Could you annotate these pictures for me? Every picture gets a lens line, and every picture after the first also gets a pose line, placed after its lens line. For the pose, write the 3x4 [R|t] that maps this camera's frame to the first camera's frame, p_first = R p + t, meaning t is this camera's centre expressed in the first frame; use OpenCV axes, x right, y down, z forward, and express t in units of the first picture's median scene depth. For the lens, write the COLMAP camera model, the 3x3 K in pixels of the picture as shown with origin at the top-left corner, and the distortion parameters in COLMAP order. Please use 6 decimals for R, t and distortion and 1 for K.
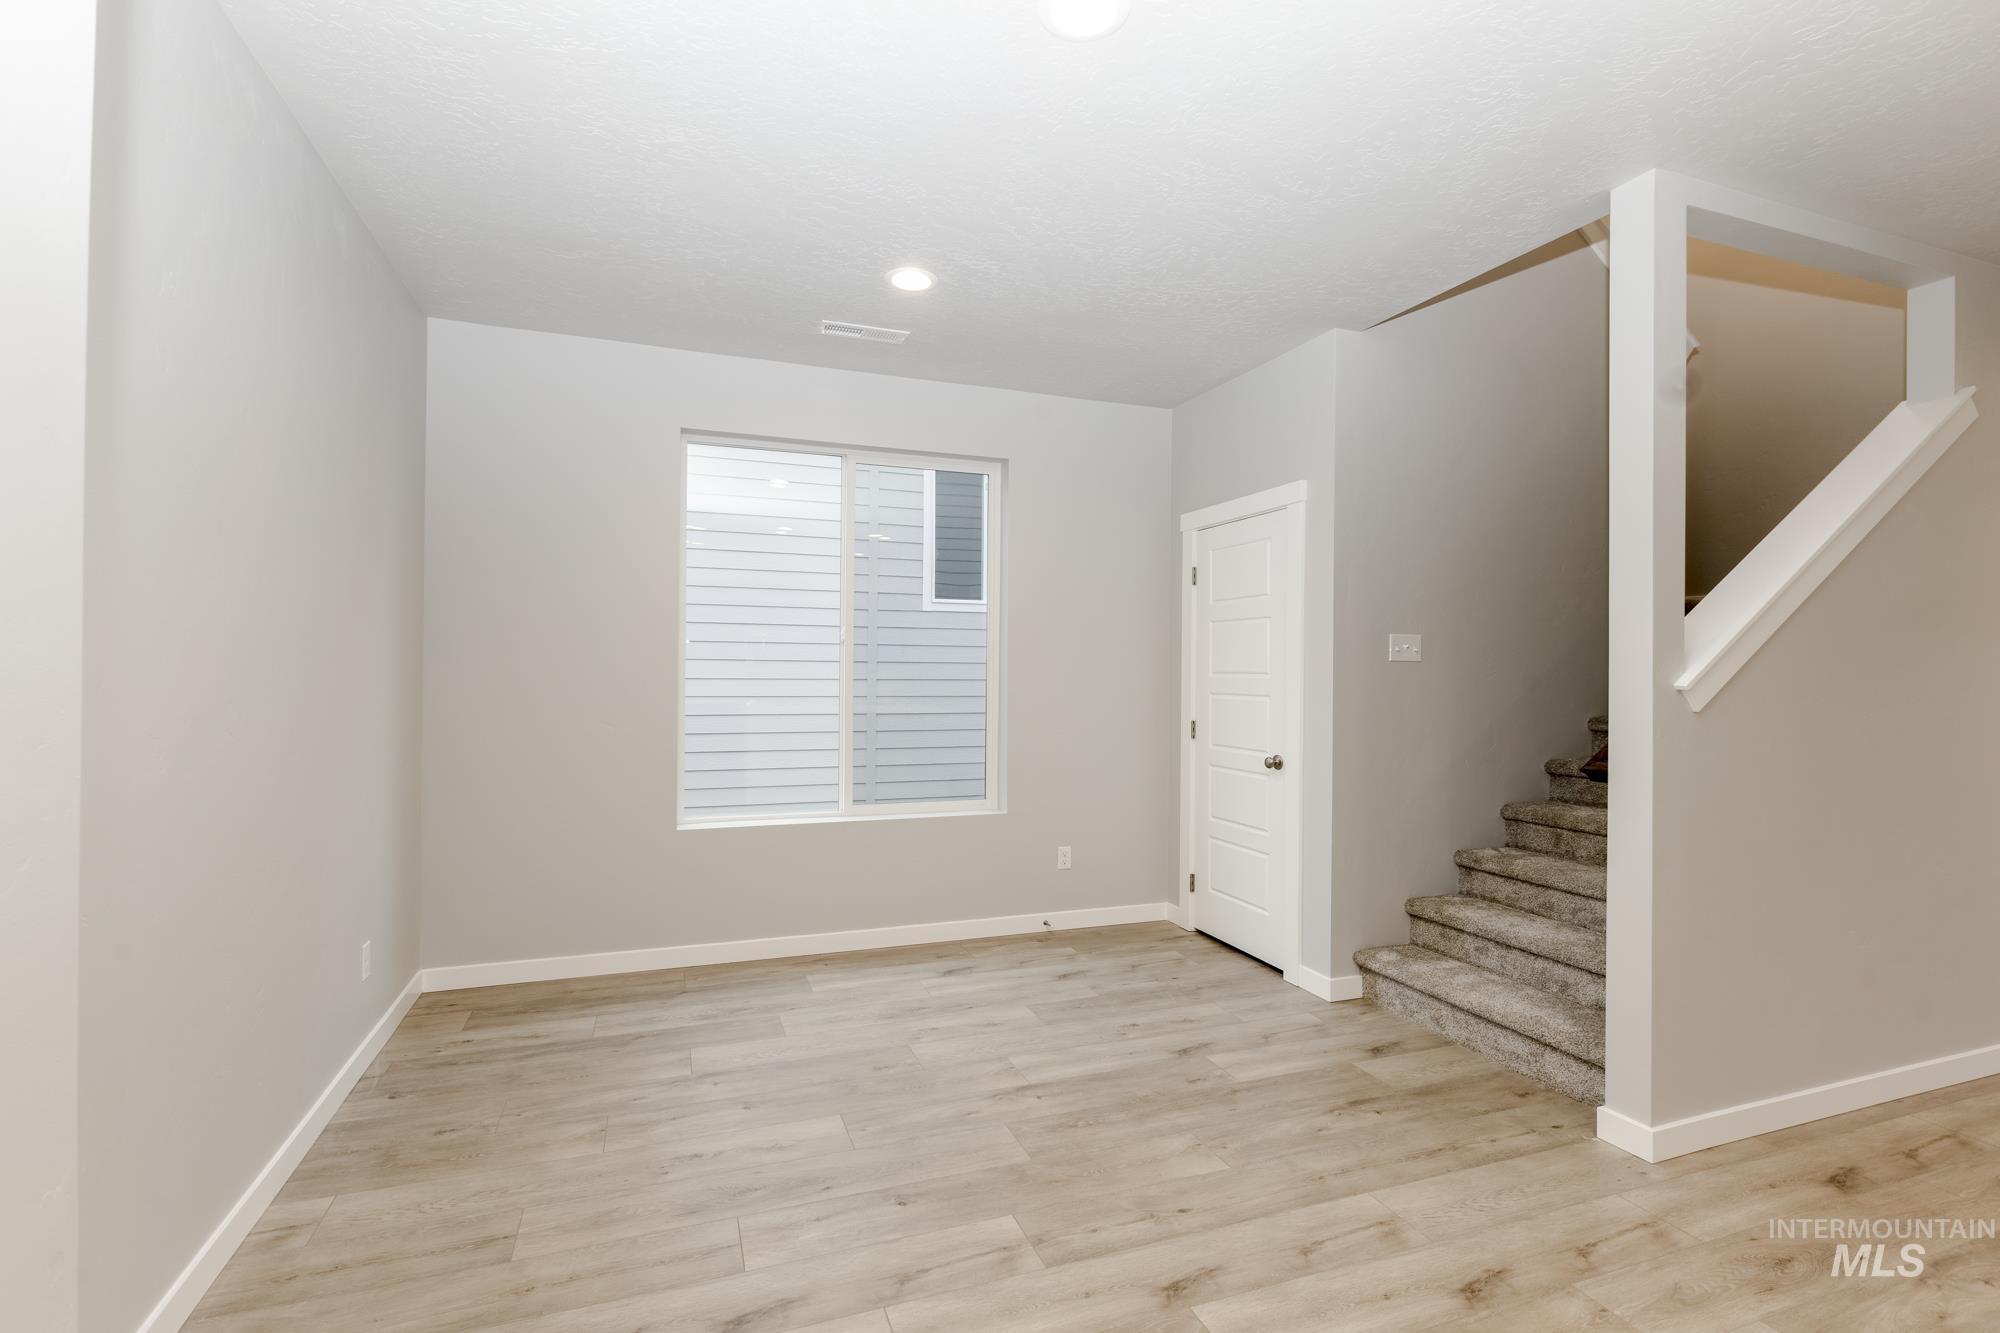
lens RADIAL K [[876.8, 0, 1000.0], [0, 876.8, 666.5], [0, 0, 1]] dist [-0.004837, -0.000632]
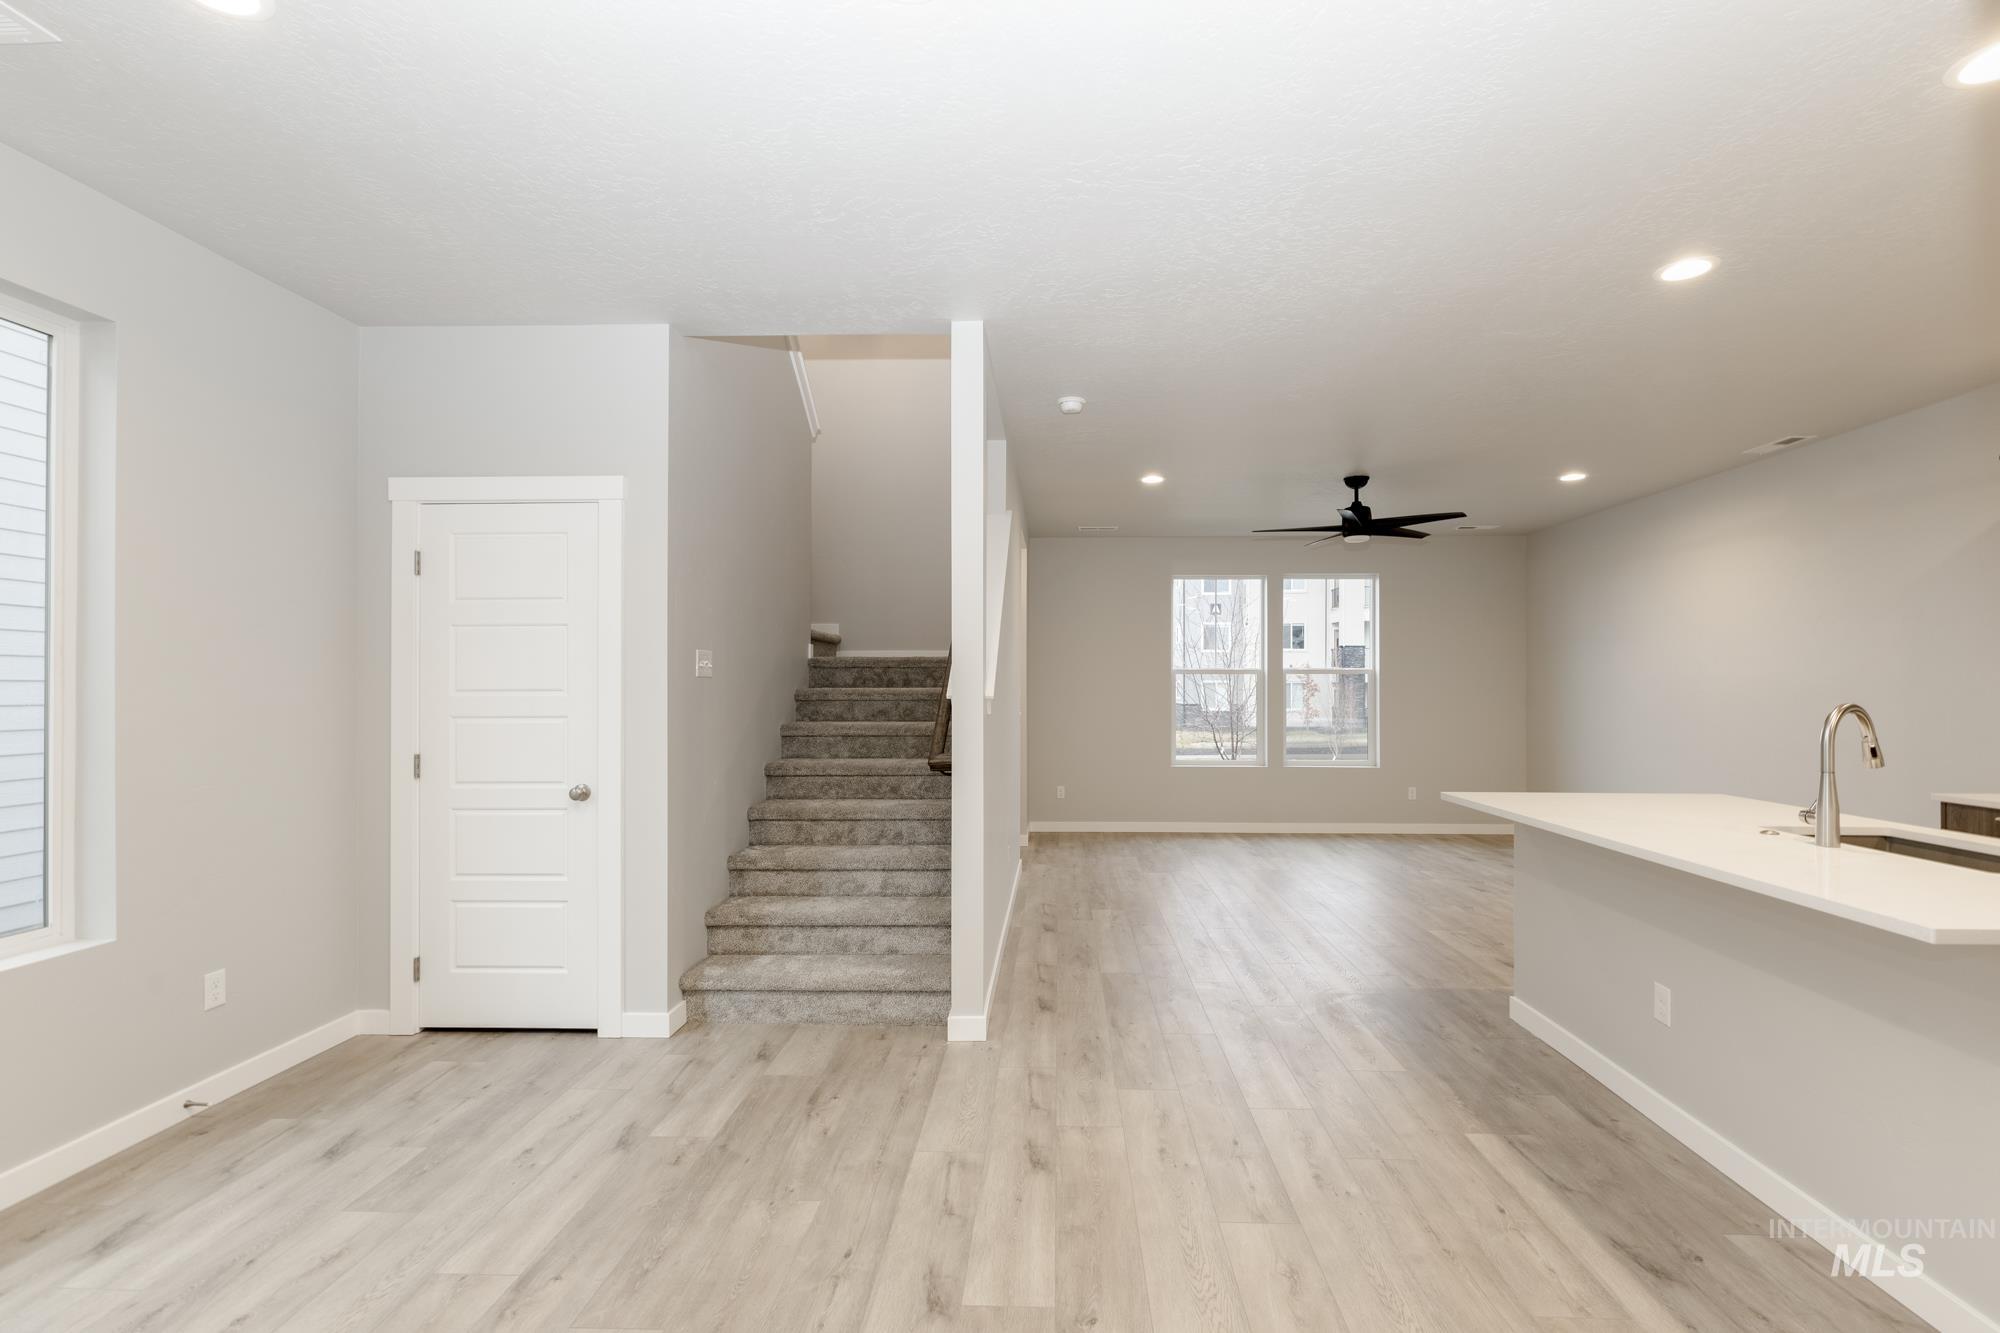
lens RADIAL K [[924.1, 0, 1007.0], [0, 924.1, 678.0], [0, 0, 1]] dist [-0.000894, -0.001262]
pose [[0.374074, 0.001983, 0.927397, -0.430023], [0.003076, 0.999990, -0.003379, 0.000190], [-0.927394, 0.004116, 0.374064, 0.302329]]
